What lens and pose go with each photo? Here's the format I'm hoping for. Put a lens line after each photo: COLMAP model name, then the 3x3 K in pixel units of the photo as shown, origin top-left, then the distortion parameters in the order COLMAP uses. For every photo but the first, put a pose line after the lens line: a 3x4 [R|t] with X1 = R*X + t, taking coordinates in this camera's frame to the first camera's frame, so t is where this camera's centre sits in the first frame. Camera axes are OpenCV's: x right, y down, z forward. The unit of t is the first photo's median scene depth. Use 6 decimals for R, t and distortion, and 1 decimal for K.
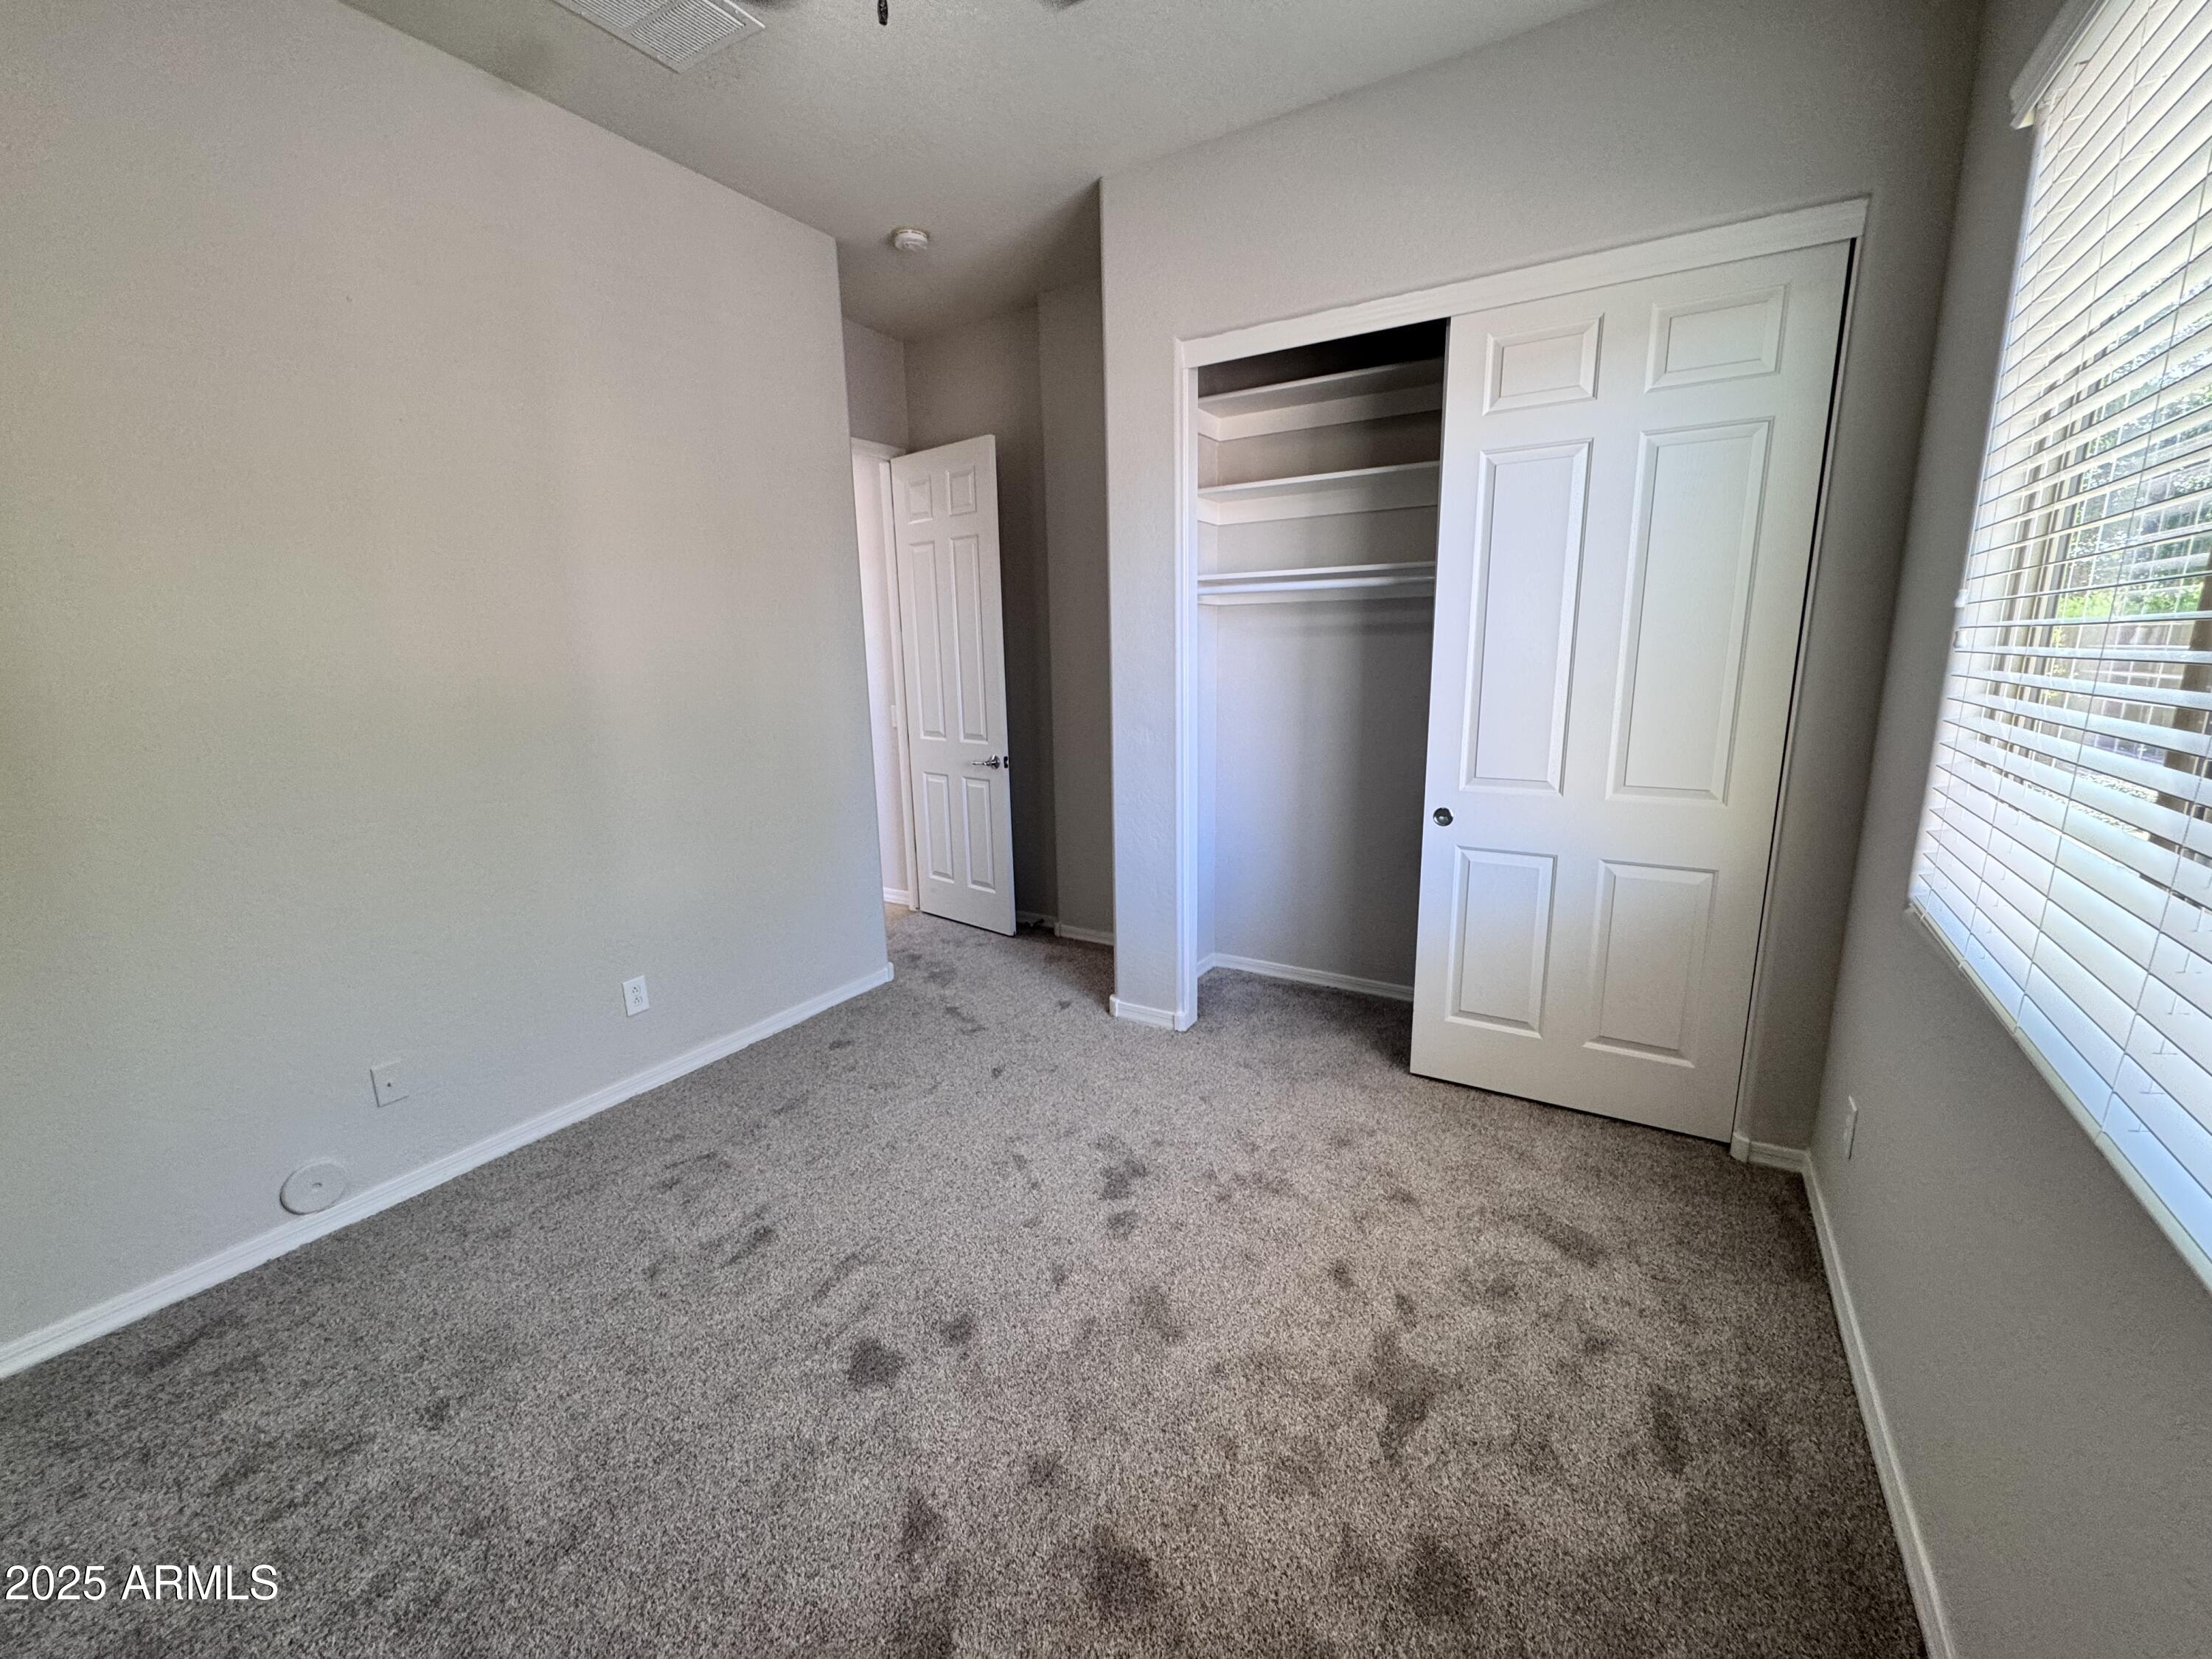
lens RADIAL K [[884.6, 0, 1107.2], [0, 884.6, 827.8], [0, 0, 1]] dist [-0.001850, 0.000104]
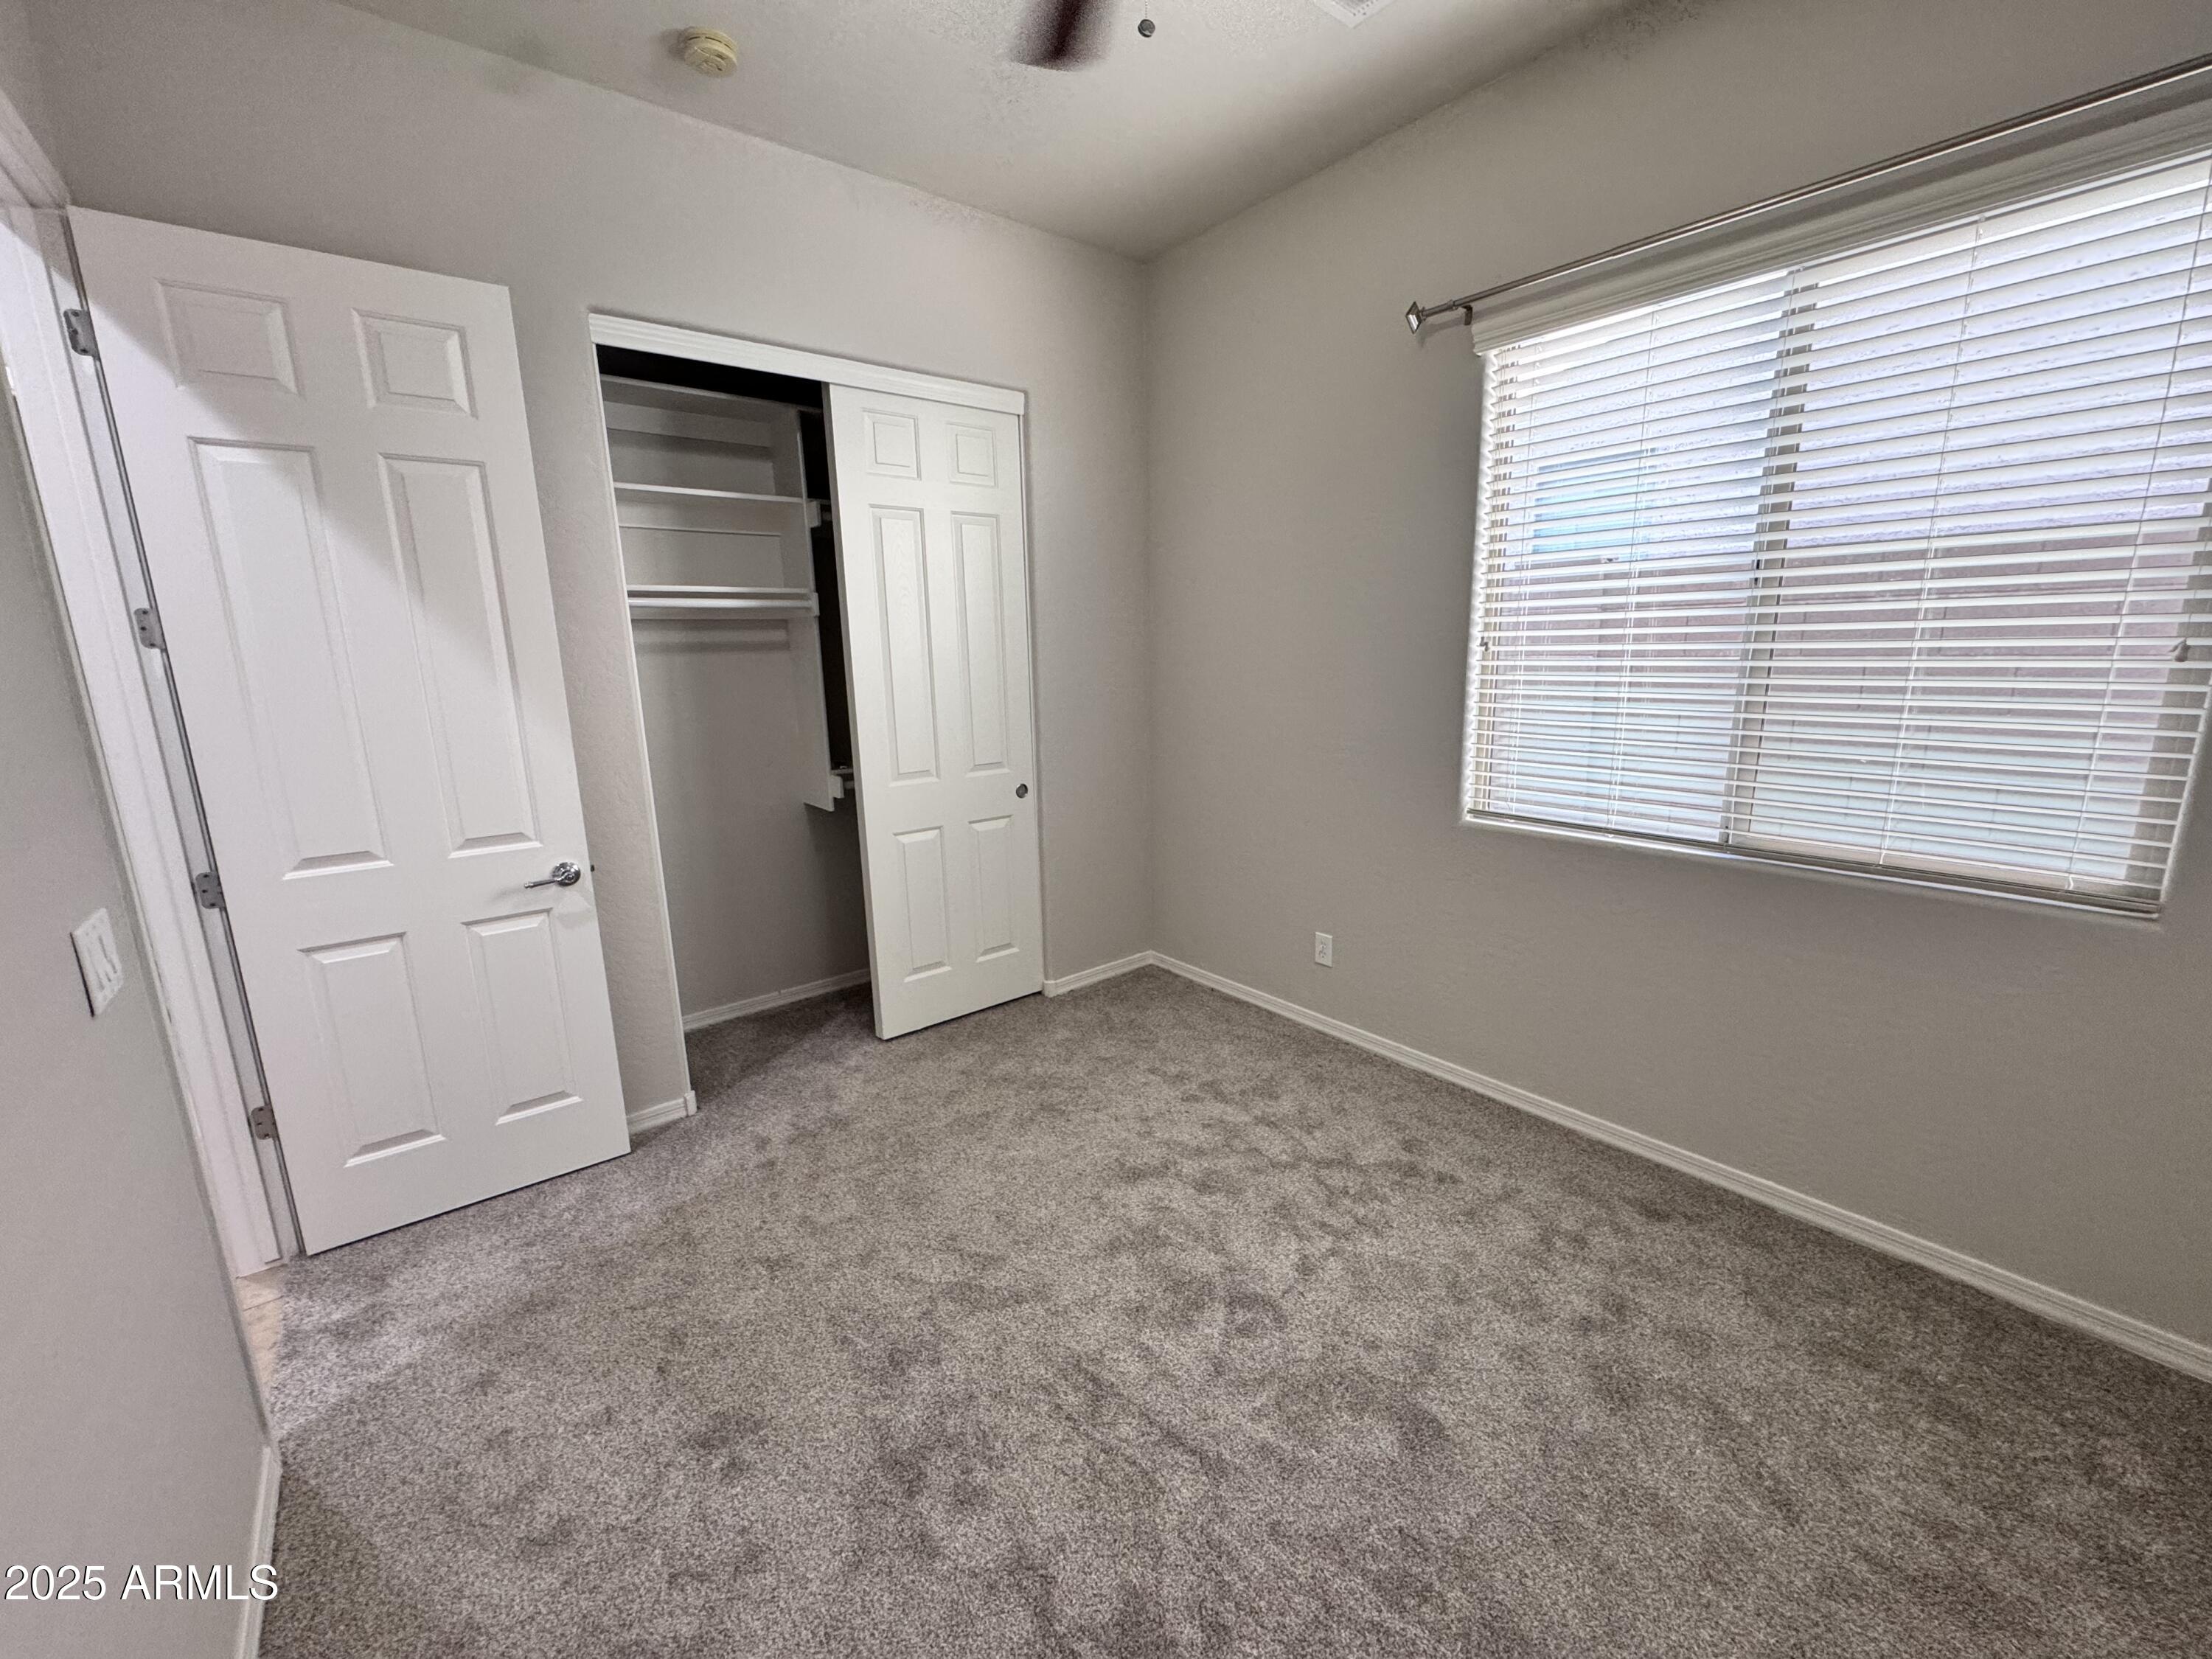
lens RADIAL K [[884.6, 0, 1107.2], [0, 884.6, 827.8], [0, 0, 1]] dist [-0.001850, 0.000104]
pose [[0.336514, -0.170848, 0.926051, -0.579911], [0.206812, 0.972803, 0.104320, -0.046877], [-0.918688, 0.156413, 0.362695, 0.291789]]
